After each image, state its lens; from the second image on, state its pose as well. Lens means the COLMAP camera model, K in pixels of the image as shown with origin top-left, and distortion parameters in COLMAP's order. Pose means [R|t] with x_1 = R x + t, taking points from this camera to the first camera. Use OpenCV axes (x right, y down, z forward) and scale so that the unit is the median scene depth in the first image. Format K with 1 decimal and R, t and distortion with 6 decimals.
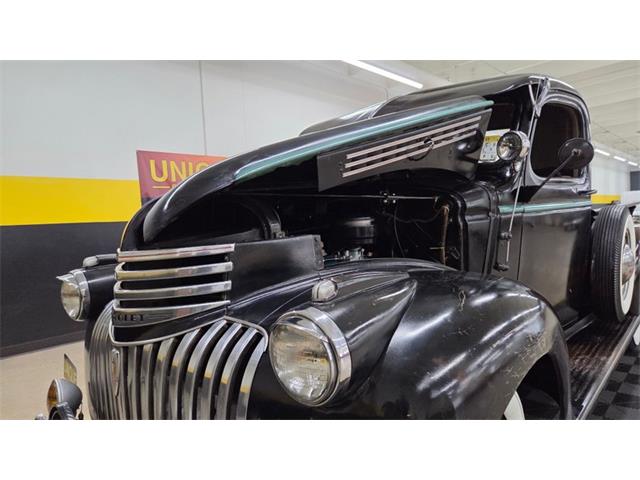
lens RADIAL K [[433.3, 0, 320.0], [0, 433.3, 240.0], [0, 0, 1]] dist [0.024307, -0.002647]
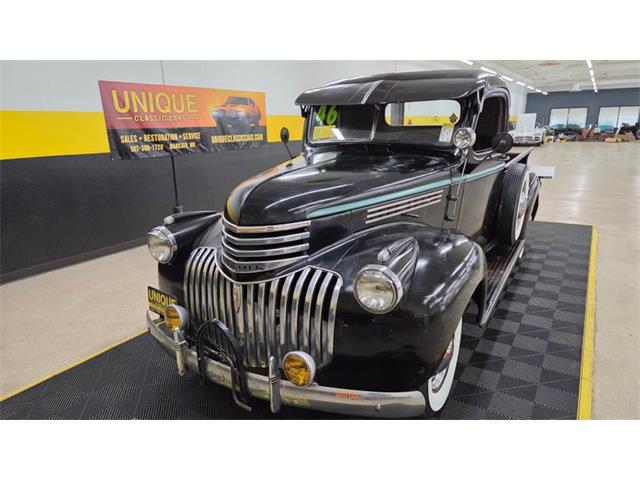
lens RADIAL K [[433.3, 0, 320.0], [0, 433.3, 240.0], [0, 0, 1]] dist [0.024307, -0.002647]
pose [[0.980948, -0.021918, 0.193028, -0.306884], [-0.018937, 0.978094, 0.207300, -0.163928], [-0.193343, -0.207006, 0.959045, -0.358763]]
